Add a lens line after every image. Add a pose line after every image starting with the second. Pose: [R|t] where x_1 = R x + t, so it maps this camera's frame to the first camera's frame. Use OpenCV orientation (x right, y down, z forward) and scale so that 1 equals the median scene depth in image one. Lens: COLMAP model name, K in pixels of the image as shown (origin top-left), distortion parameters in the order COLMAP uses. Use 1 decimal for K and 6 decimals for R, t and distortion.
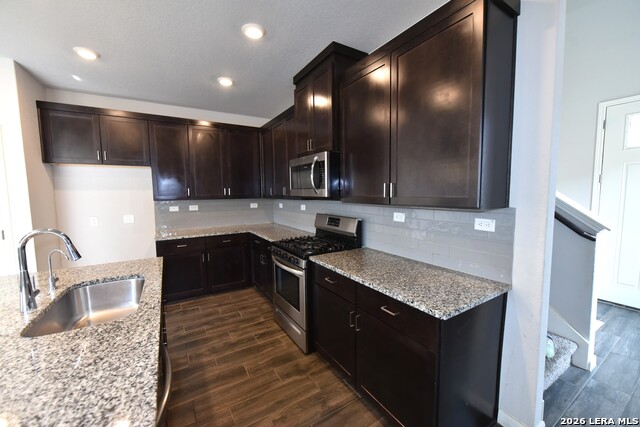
lens RADIAL K [[258.1, 0, 320.0], [0, 258.1, 213.5], [0, 0, 1]] dist [-0.002316, -0.000791]
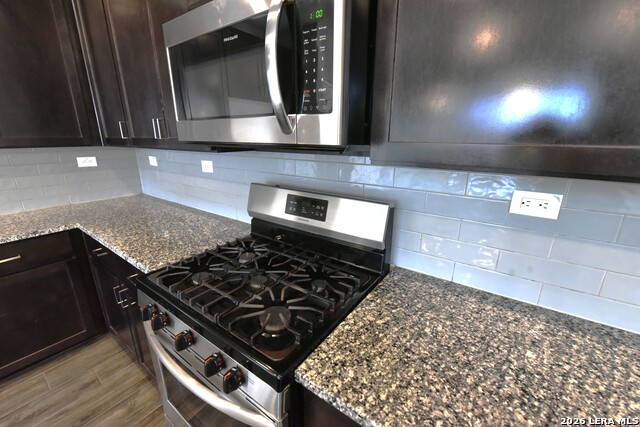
lens RADIAL K [[267.9, 0, 320.0], [0, 267.9, 213.5], [0, 0, 1]] dist [-0.015200, -0.000329]
pose [[0.922277, -0.092061, 0.375408, -0.071657], [0.017740, 0.980281, 0.196810, -0.033416], [-0.386123, -0.174853, 0.905723, 0.502188]]
